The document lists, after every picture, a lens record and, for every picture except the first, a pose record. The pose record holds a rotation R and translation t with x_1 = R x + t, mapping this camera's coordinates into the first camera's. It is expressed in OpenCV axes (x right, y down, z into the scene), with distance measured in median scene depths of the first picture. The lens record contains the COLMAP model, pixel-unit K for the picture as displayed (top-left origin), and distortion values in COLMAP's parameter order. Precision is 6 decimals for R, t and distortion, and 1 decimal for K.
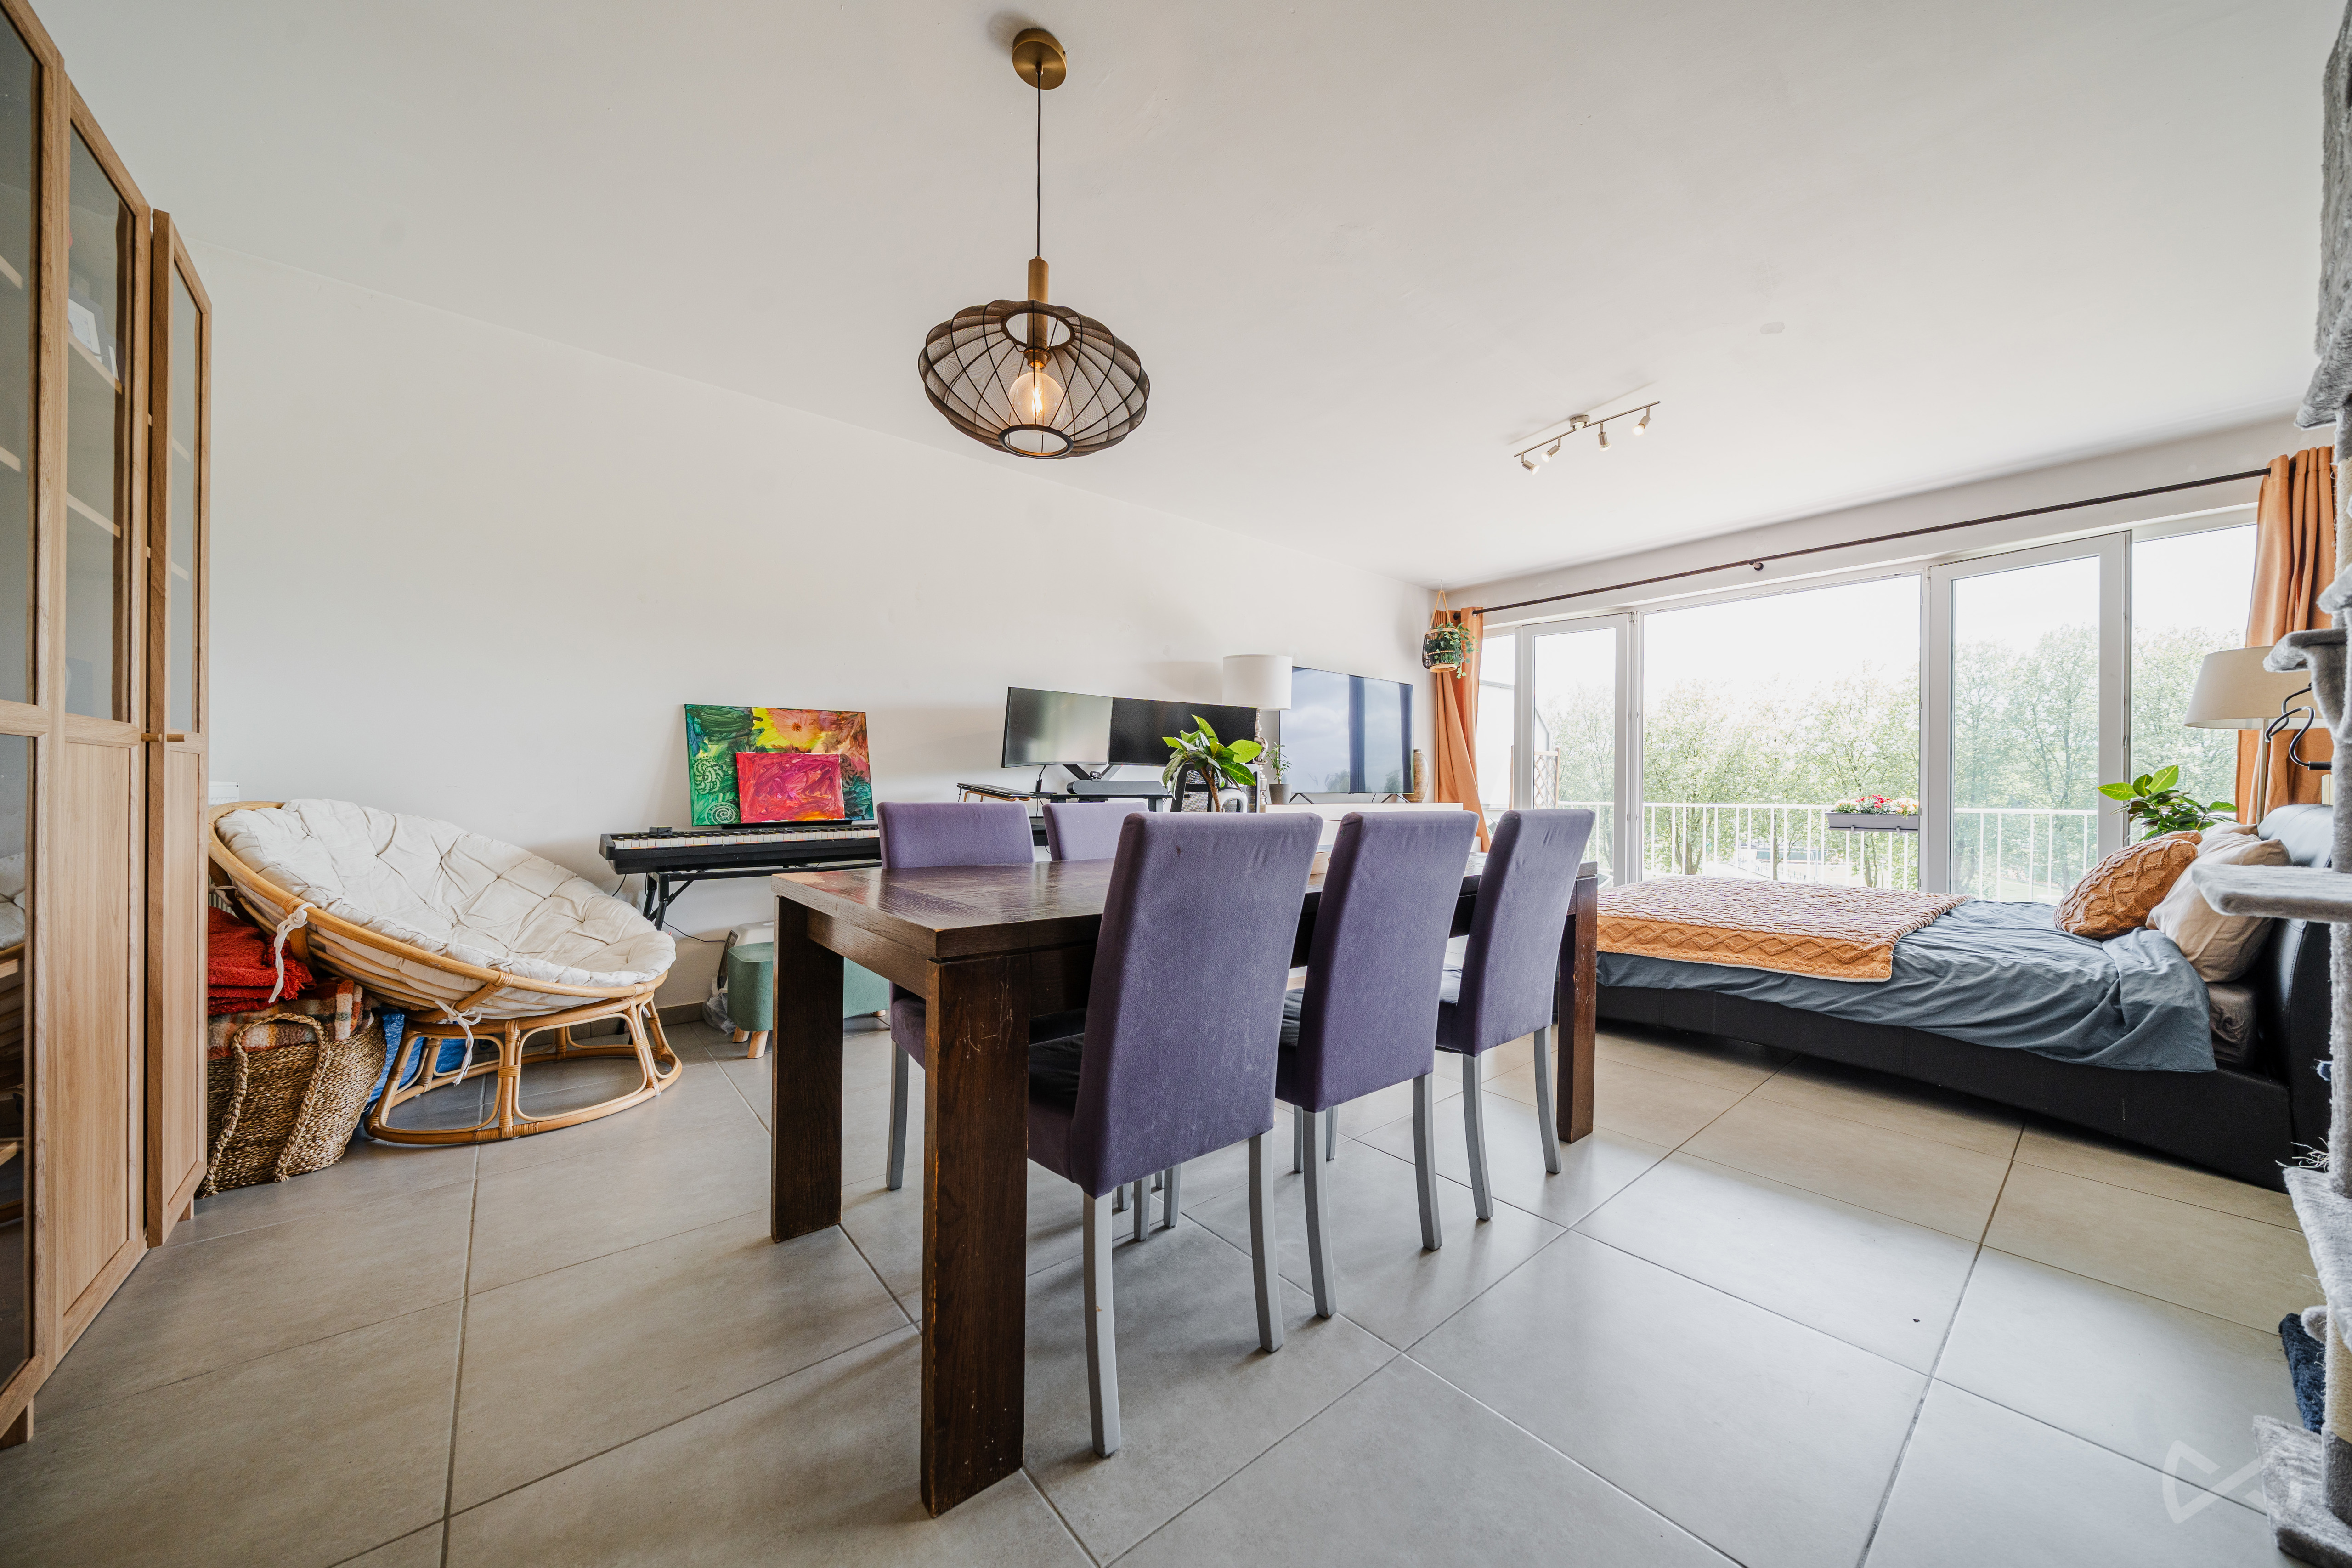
lens RADIAL K [[797.4, 0, 1240.6], [0, 797.4, 788.8], [0, 0, 1]] dist [-0.003039, -0.001512]
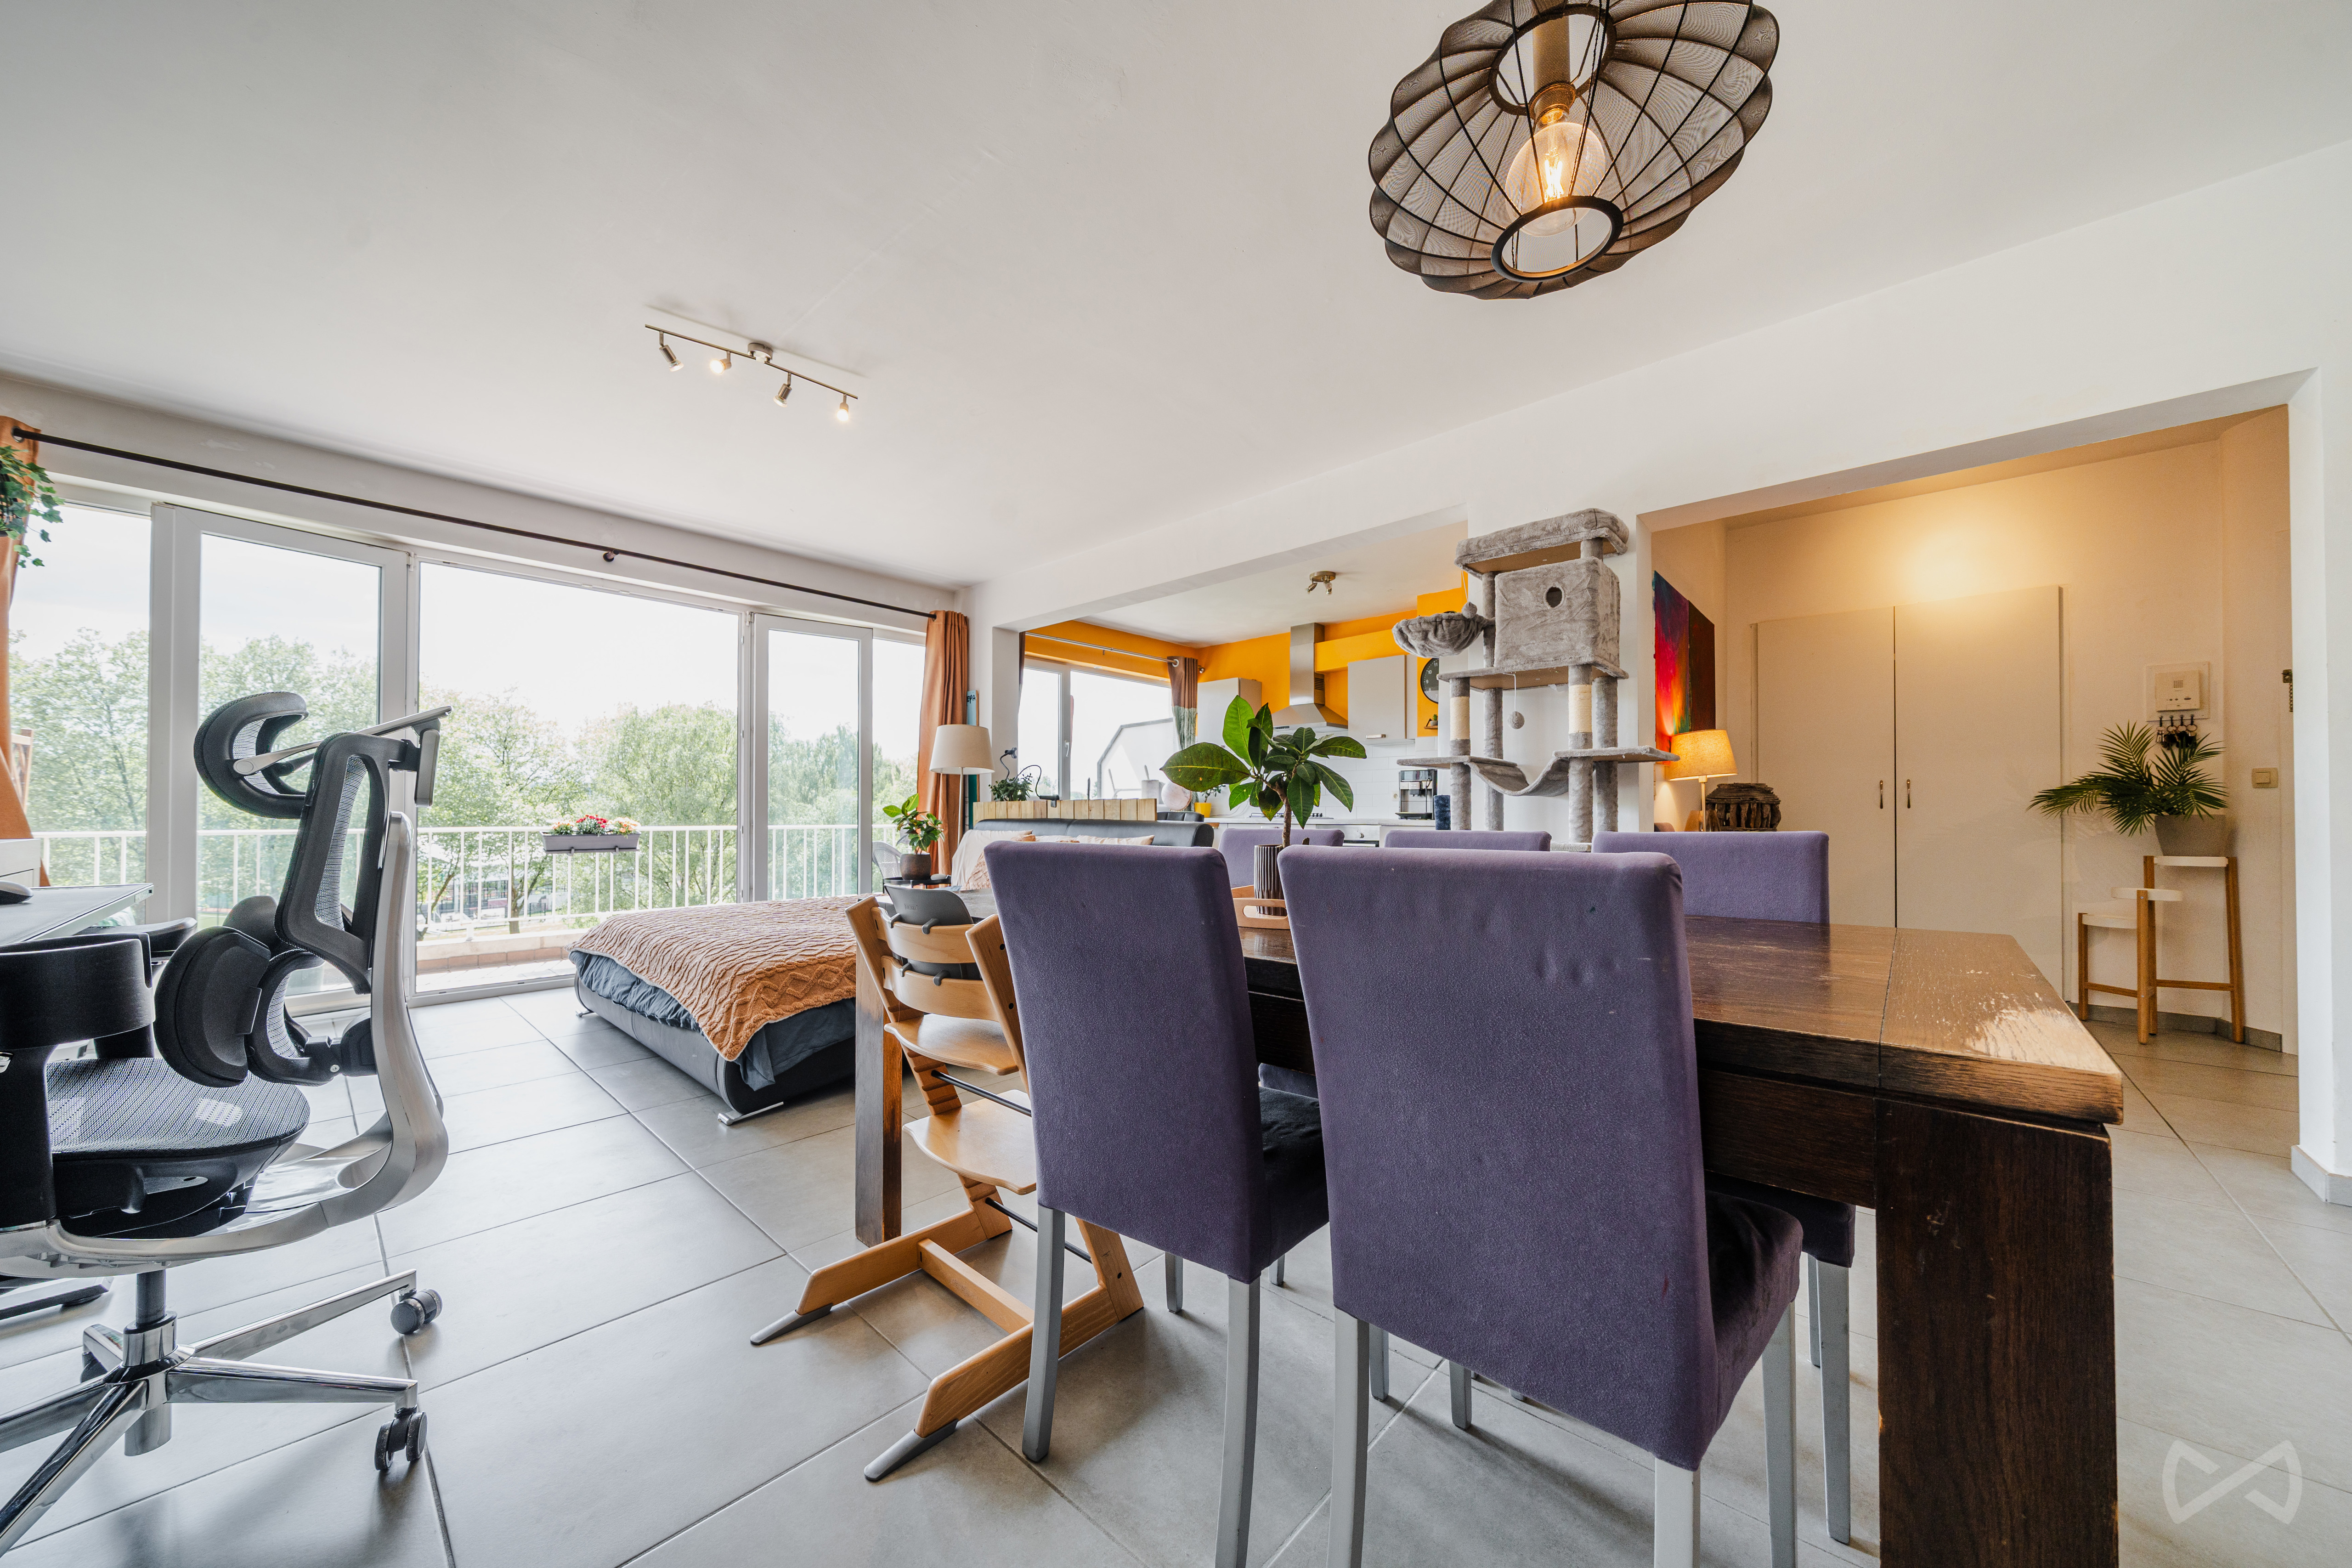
lens RADIAL K [[797.4, 0, 1164.3], [0, 797.4, 796.9], [0, 0, 1]] dist [-0.003039, -0.001512]
pose [[-0.089121, 0.012644, 0.995941, -0.233537], [0.000707, 0.999920, -0.012631, -0.001377], [-0.996021, -0.000422, -0.089123, 0.385714]]
